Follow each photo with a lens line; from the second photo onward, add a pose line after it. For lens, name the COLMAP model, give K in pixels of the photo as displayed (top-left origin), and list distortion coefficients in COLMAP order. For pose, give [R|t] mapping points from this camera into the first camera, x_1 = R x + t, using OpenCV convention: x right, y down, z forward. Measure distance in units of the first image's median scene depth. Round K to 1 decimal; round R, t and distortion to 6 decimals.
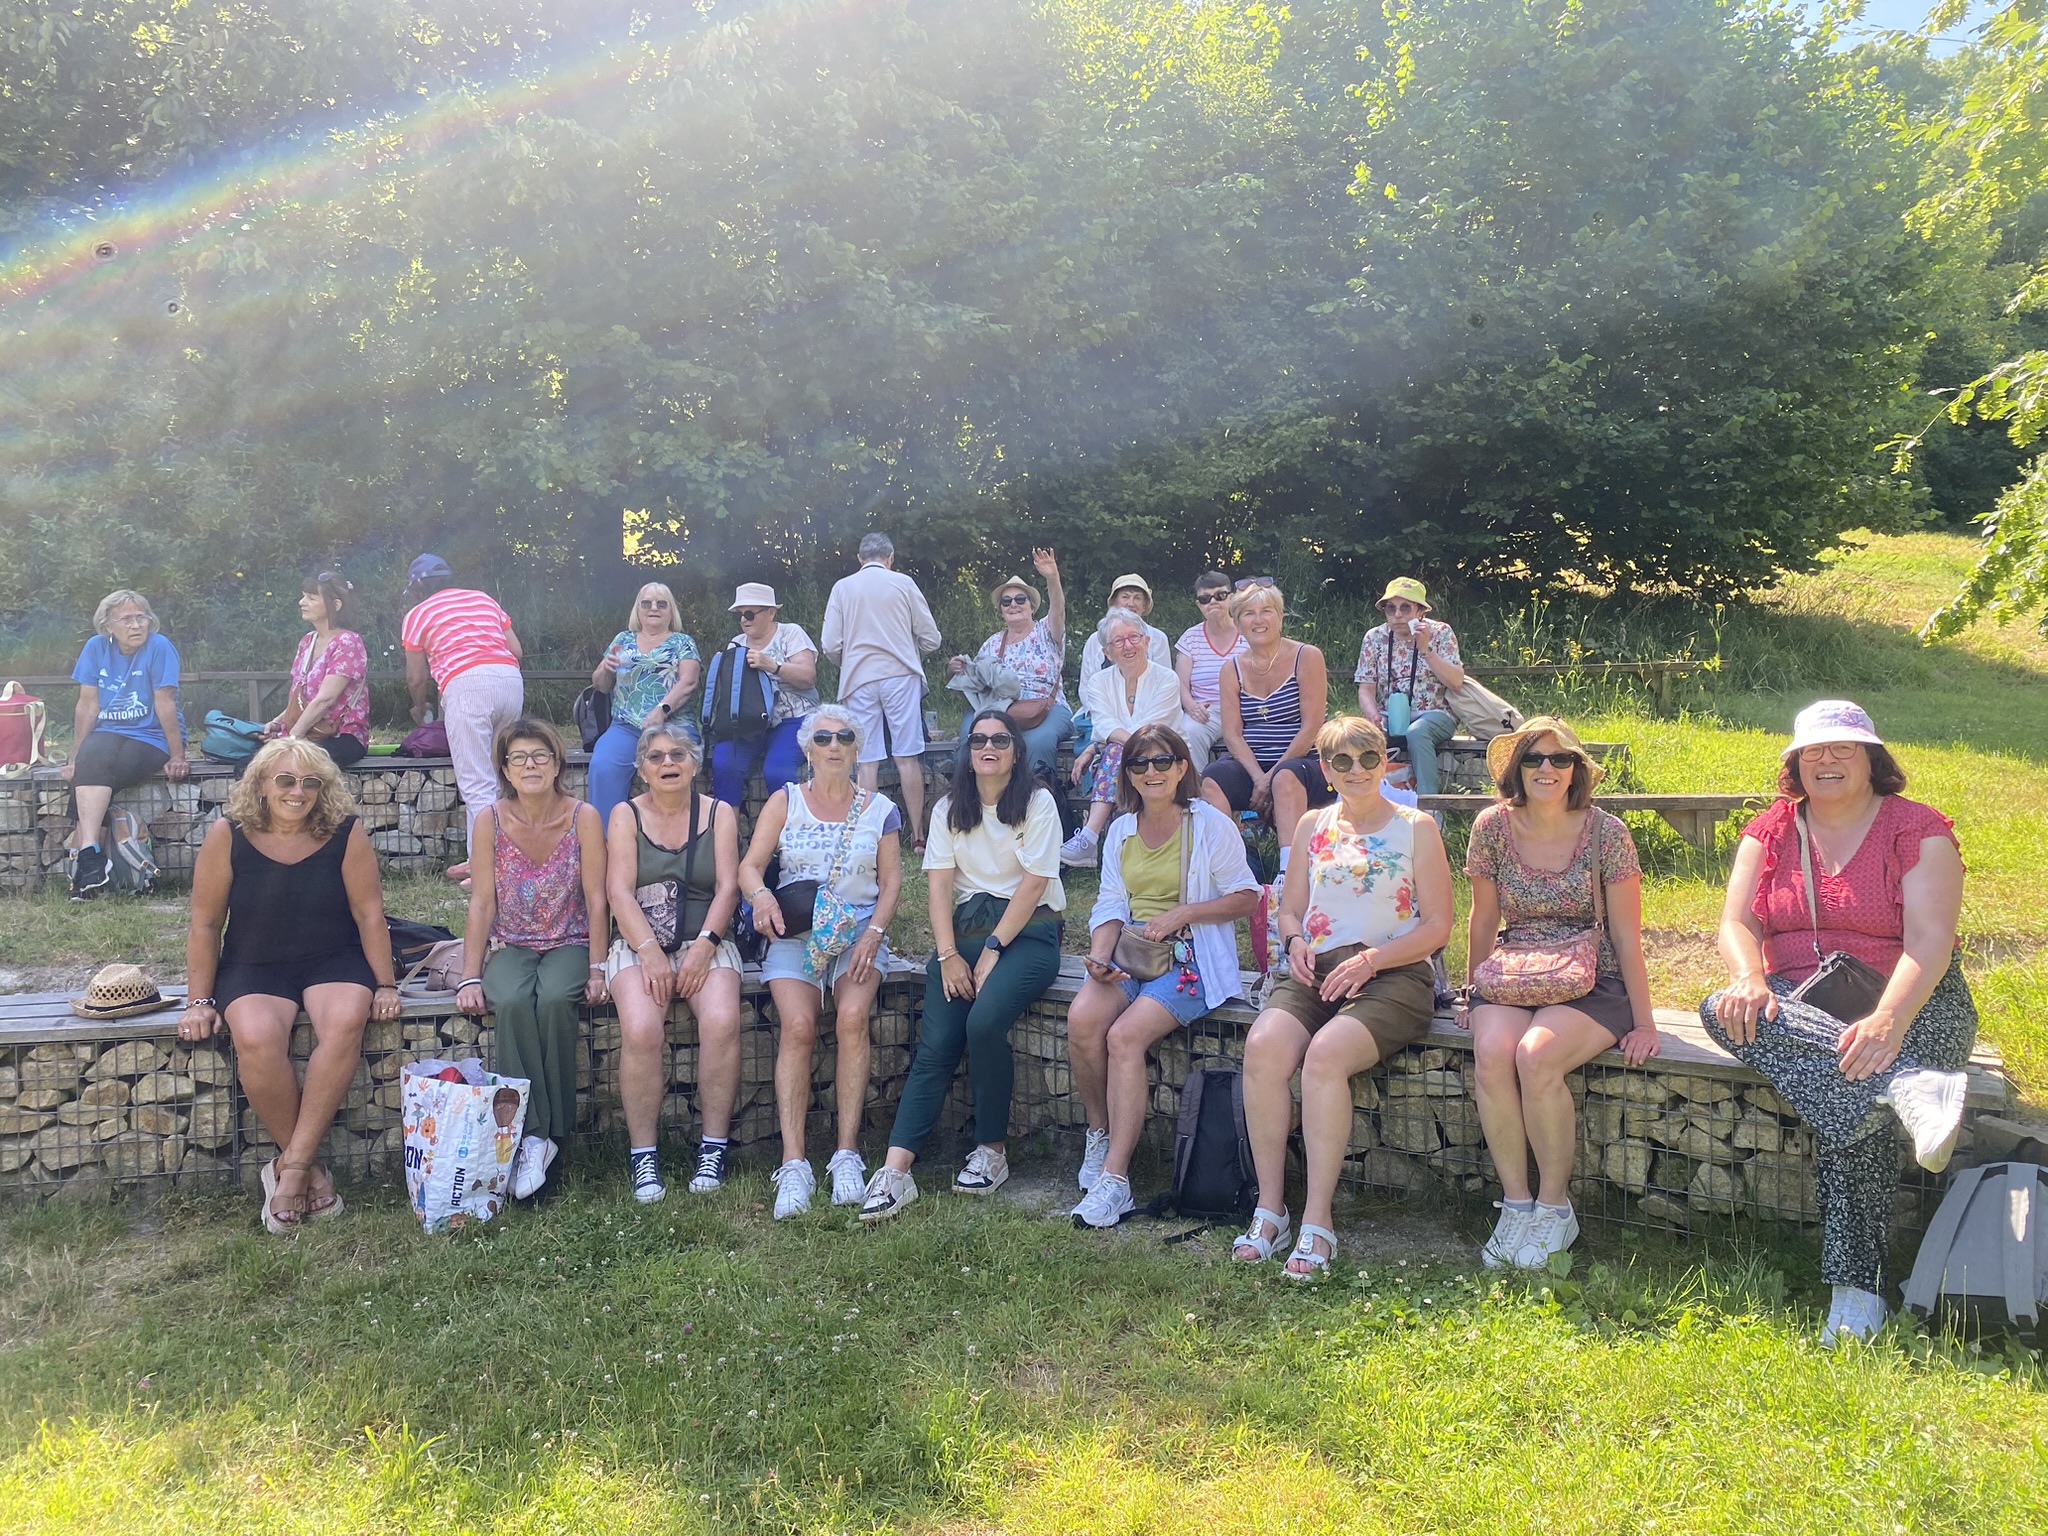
lens RADIAL K [[1532.9, 0, 1039.5], [0, 1532.9, 759.2], [0, 0, 1]] dist [-0.009473, 0.003252]
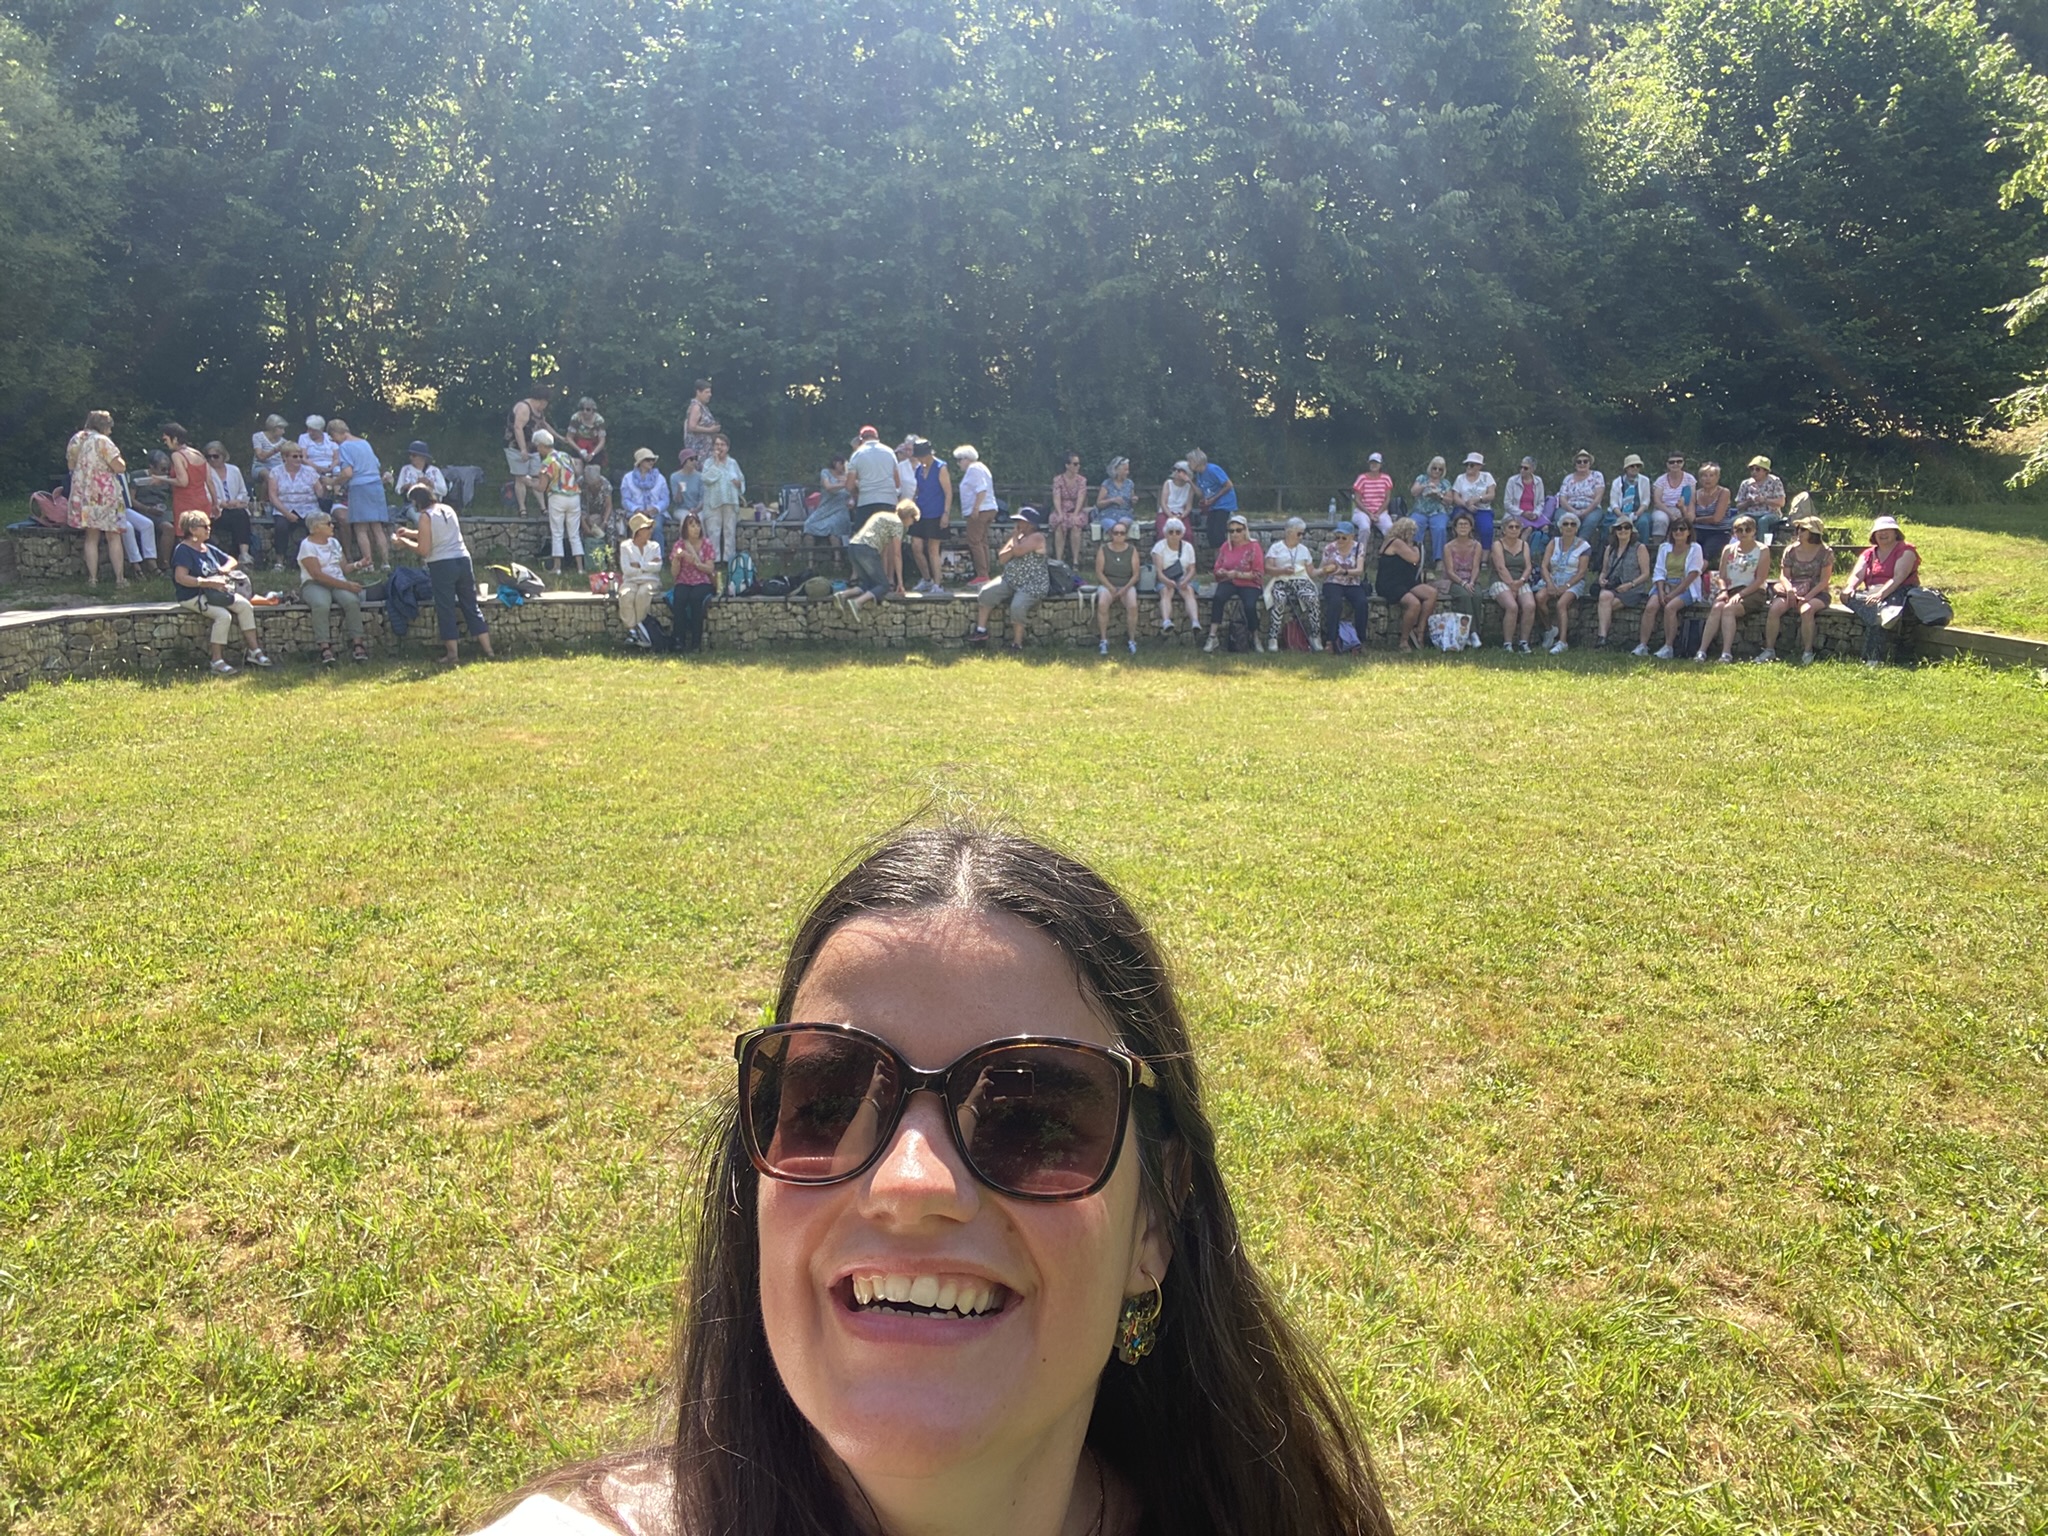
lens RADIAL K [[1355.0, 0, 1012.6], [0, 1355.0, 760.2], [0, 0, 1]] dist [0.001866, -0.000577]
pose [[0.973415, 0.059103, -0.221293, -0.259744], [-0.021410, 0.985384, 0.168998, 0.011522], [0.228046, -0.159768, 0.960453, -0.890874]]
